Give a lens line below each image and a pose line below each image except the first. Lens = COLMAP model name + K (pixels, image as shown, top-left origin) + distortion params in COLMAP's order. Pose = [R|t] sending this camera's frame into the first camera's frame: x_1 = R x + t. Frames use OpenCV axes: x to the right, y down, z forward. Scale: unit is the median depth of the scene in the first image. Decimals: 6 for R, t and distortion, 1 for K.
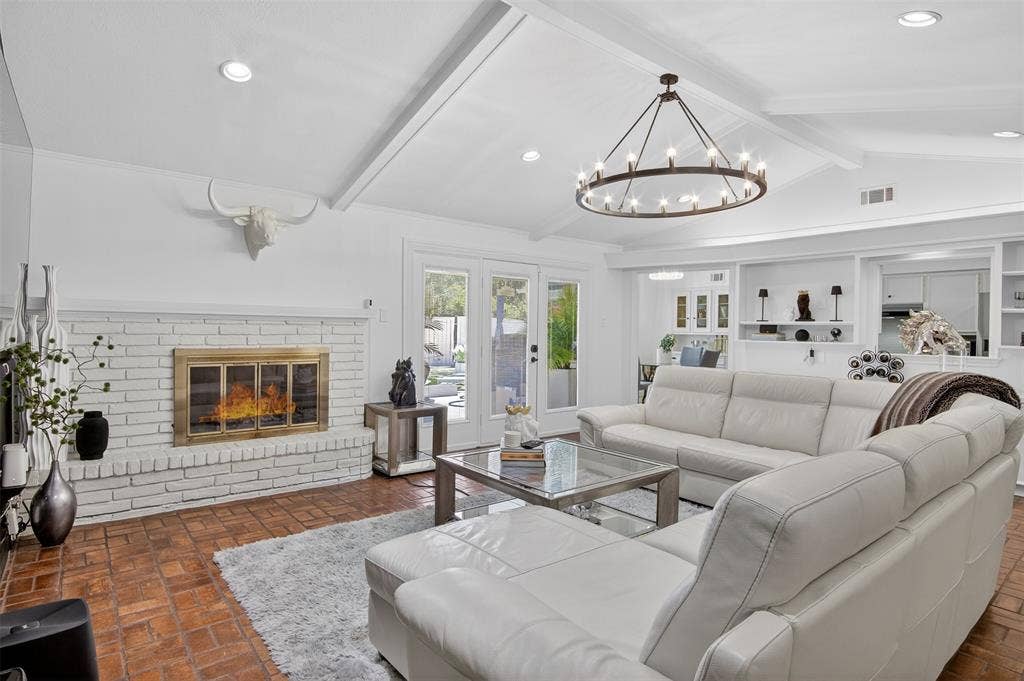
lens RADIAL K [[542.4, 0, 511.2], [0, 542.4, 338.4], [0, 0, 1]] dist [0.000895, -0.000458]
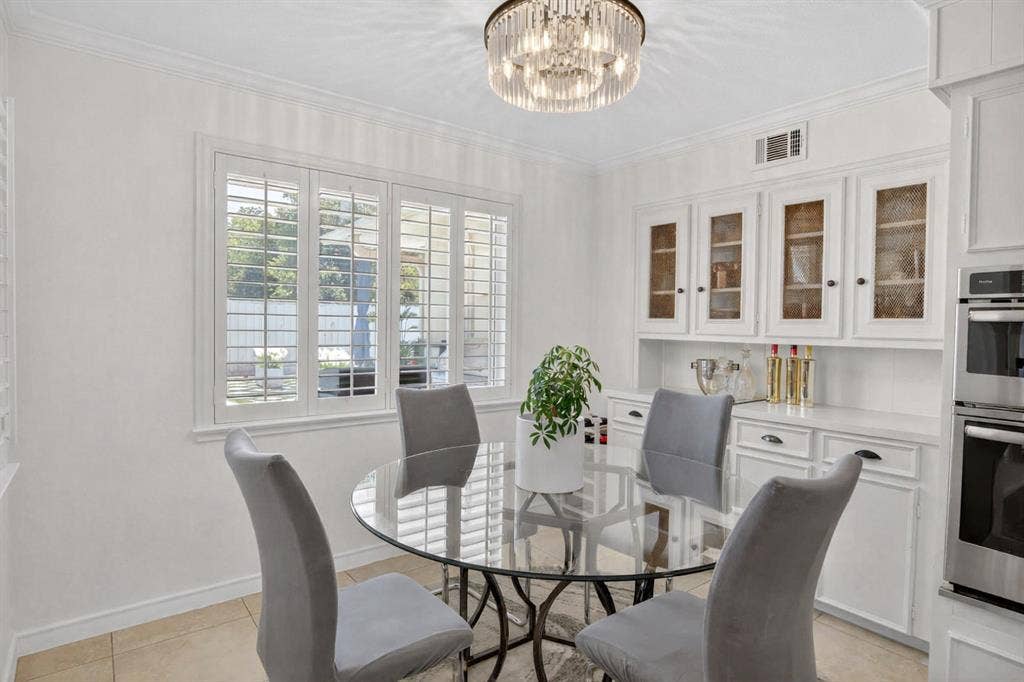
lens RADIAL K [[542.4, 0, 514.2], [0, 542.4, 337.4], [0, 0, 1]] dist [0.000895, -0.000458]
pose [[0.999911, 0.005926, -0.011932, 0.233842], [-0.005889, 0.999978, 0.003127, -0.009682], [0.011950, -0.003056, 0.999924, 0.686044]]
